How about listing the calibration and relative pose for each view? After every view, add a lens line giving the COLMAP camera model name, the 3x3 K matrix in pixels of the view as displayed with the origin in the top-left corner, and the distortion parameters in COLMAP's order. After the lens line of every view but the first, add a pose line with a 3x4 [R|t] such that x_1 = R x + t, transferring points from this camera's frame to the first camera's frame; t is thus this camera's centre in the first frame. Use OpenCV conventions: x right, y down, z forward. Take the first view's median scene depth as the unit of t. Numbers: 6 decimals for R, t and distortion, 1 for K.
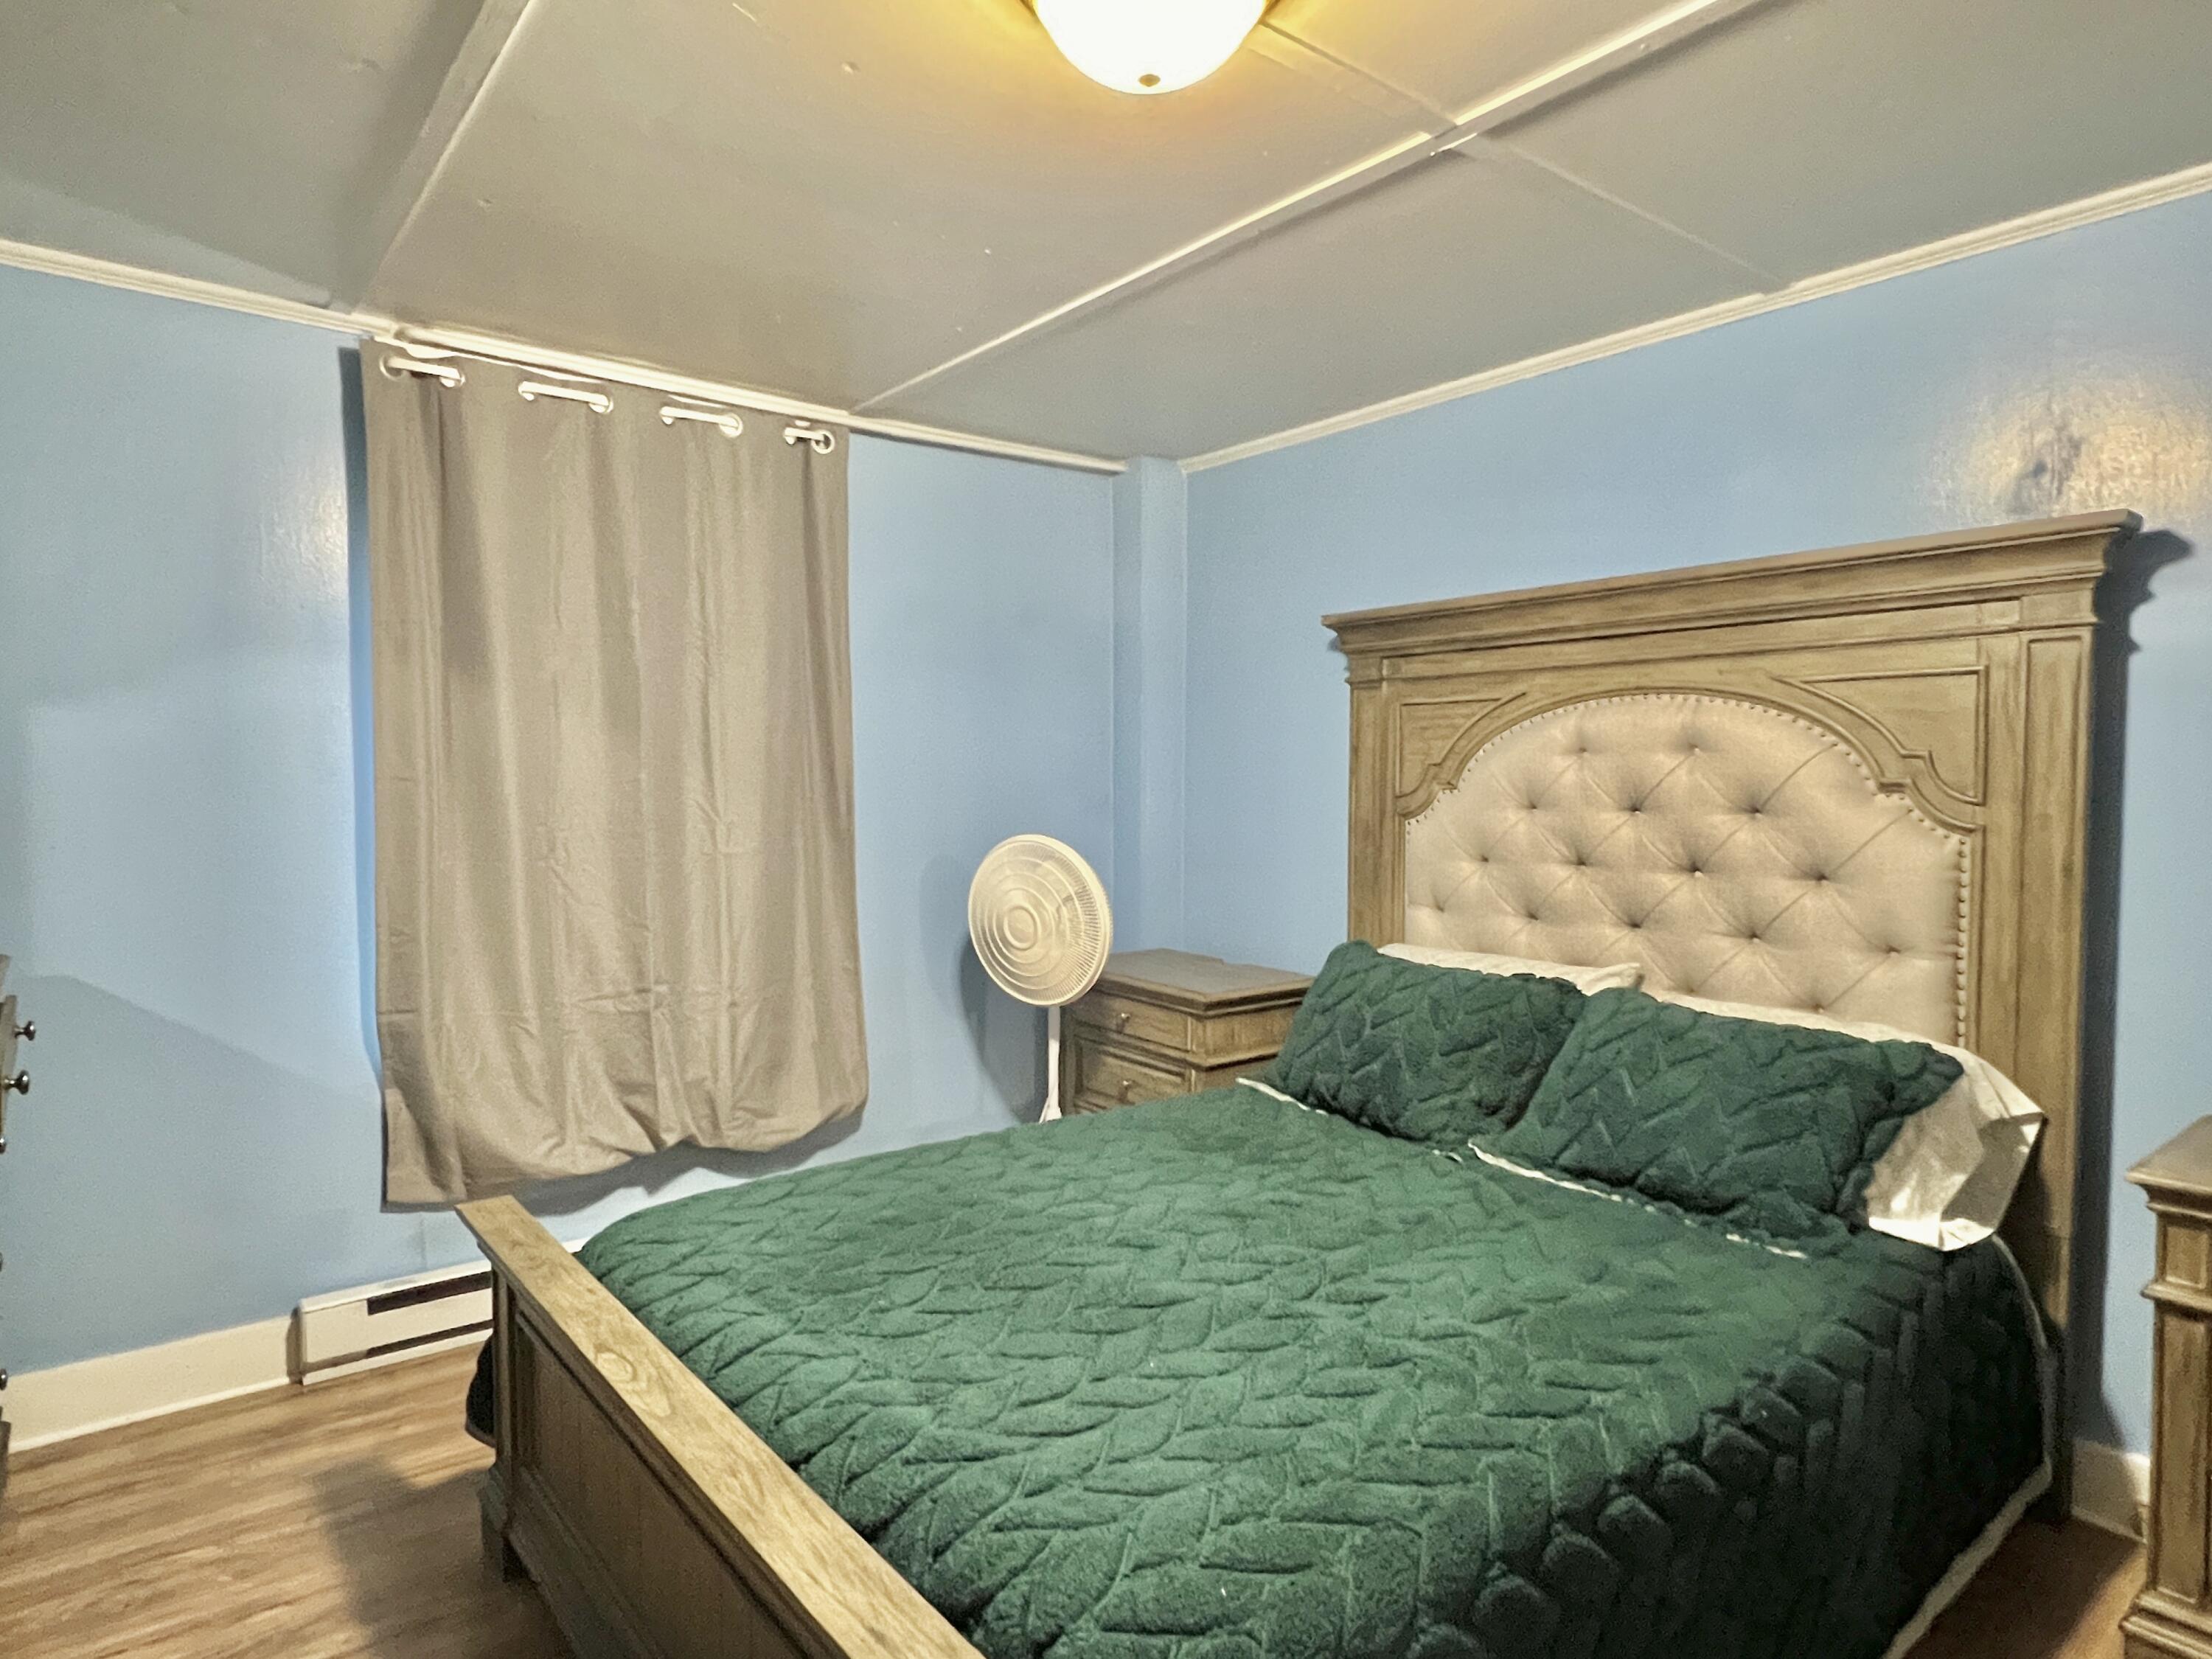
lens RADIAL K [[1276.2, 0, 1106.6], [0, 1276.2, 837.8], [0, 0, 1]] dist [-0.032864, -0.000913]
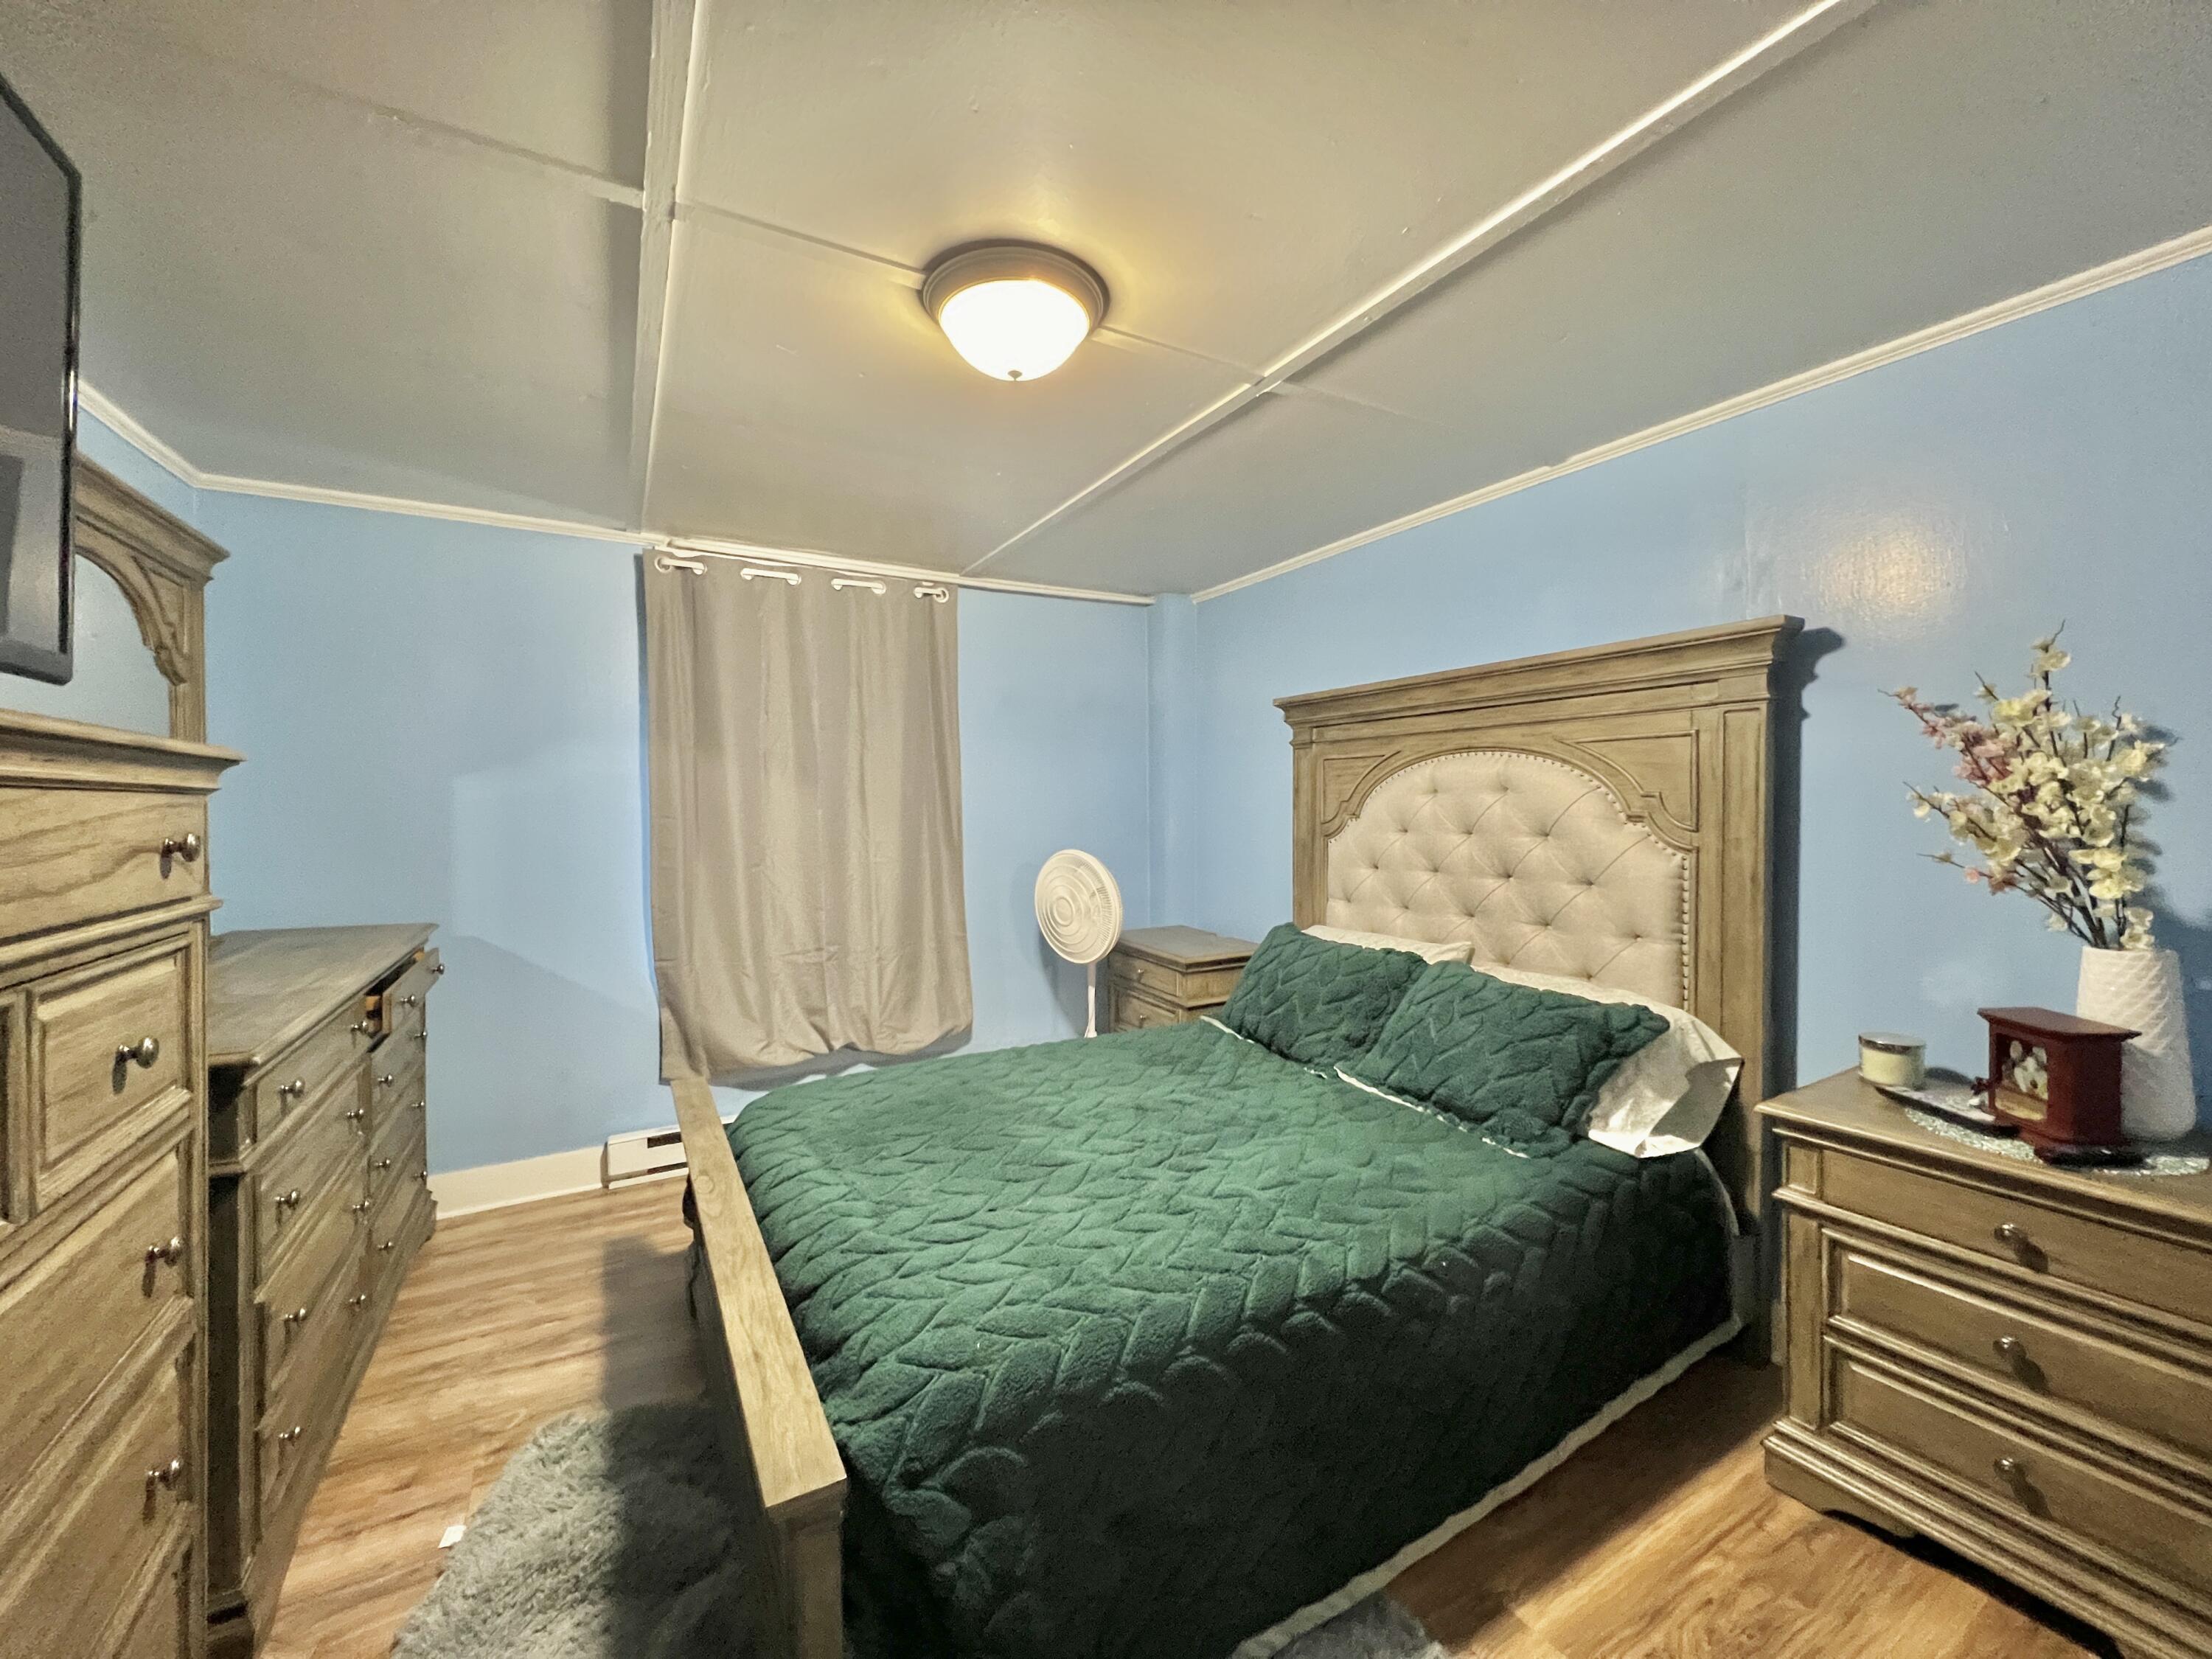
lens RADIAL K [[879.4, 0, 1106.0], [0, 879.4, 829.5], [0, 0, 1]] dist [-0.032864, -0.000008]
pose [[0.988630, -0.003995, -0.150318, 0.192122], [0.001621, 0.999872, -0.015912, -0.013495], [0.150362, 0.015488, 0.988510, -0.027396]]
